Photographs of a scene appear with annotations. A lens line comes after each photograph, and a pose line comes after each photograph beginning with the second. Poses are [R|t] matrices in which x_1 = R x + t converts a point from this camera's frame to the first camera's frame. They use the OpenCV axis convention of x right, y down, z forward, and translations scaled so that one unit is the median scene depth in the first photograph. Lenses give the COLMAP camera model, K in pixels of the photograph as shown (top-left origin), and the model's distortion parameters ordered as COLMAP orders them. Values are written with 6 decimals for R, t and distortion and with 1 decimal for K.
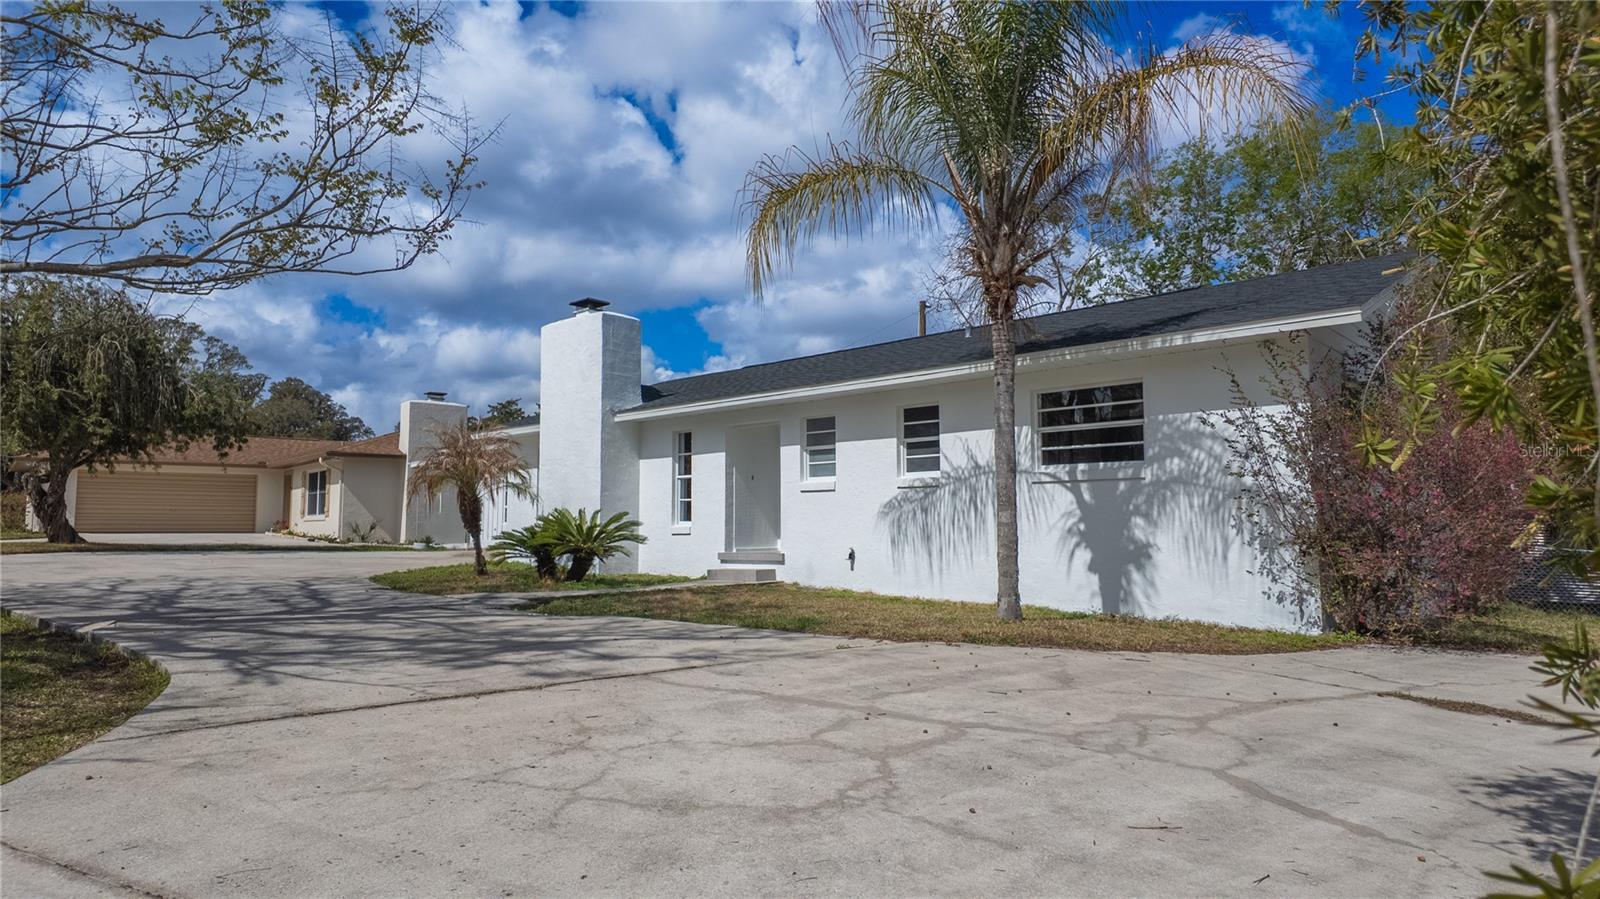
lens RADIAL K [[941.4, 0, 809.9], [0, 941.4, 449.2], [0, 0, 1]] dist [0.000503, 0.000236]
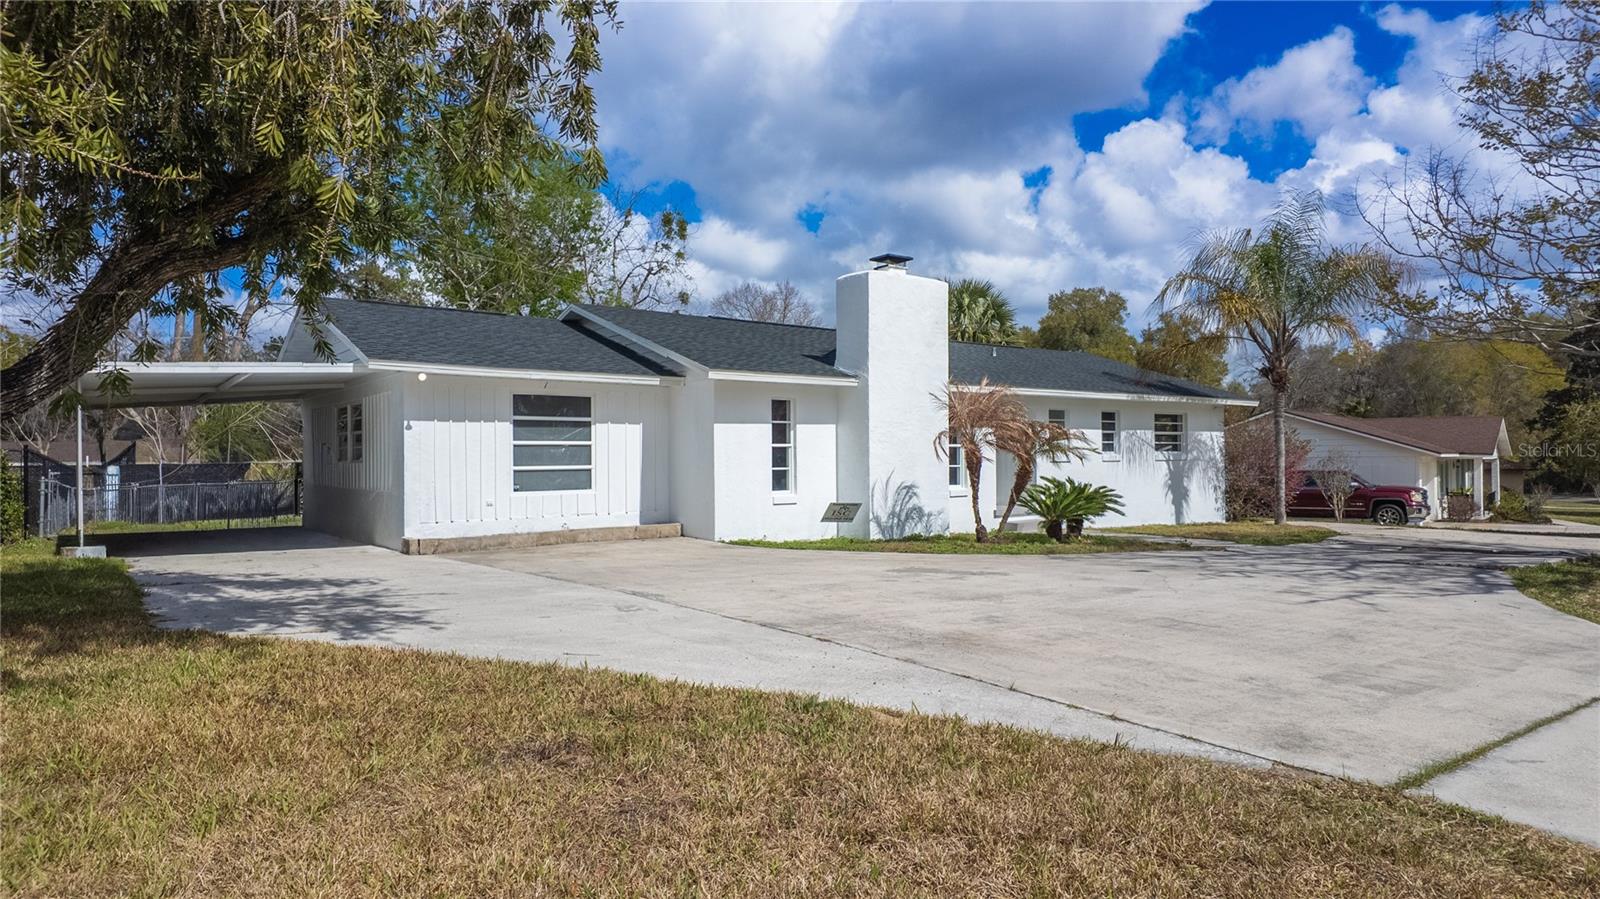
lens RADIAL K [[941.4, 0, 809.9], [0, 941.4, 449.2], [0, 0, 1]] dist [0.000503, 0.000236]
pose [[0.203597, 0.048860, 0.977835, -1.802411], [-0.038777, 0.998373, -0.041812, 0.122346], [-0.978287, -0.029405, 0.205160, 1.295221]]
